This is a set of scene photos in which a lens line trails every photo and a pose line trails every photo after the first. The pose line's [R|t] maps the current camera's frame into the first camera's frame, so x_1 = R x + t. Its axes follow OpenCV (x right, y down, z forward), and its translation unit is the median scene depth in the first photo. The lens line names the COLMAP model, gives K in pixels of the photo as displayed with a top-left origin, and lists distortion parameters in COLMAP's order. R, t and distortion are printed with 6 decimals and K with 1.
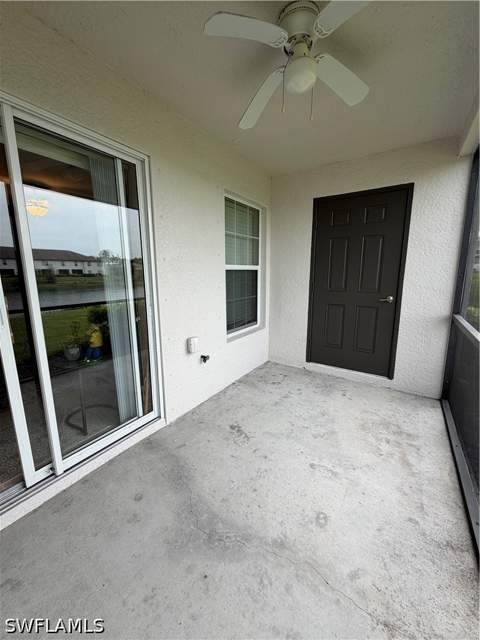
lens RADIAL K [[255.1, 0, 239.9], [0, 255.1, 318.1], [0, 0, 1]] dist [0.001458, 0.000141]
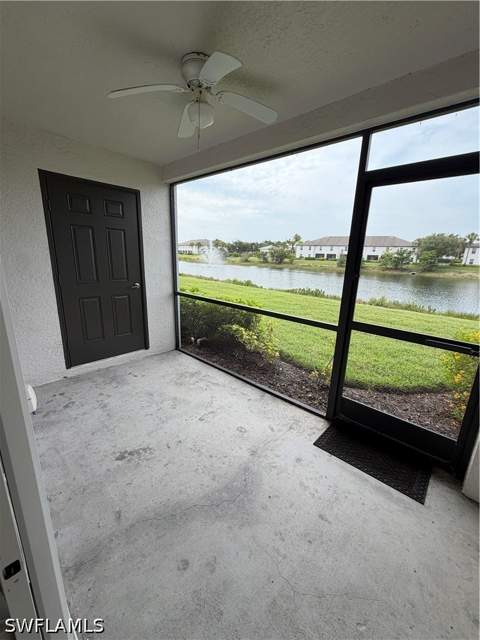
lens RADIAL K [[255.1, 0, 239.9], [0, 255.1, 318.1], [0, 0, 1]] dist [0.001458, 0.000141]
pose [[0.161811, -0.231401, 0.959307, -0.588584], [0.144996, 0.967143, 0.208834, -0.121564], [-0.976111, 0.105304, 0.190046, 0.359668]]
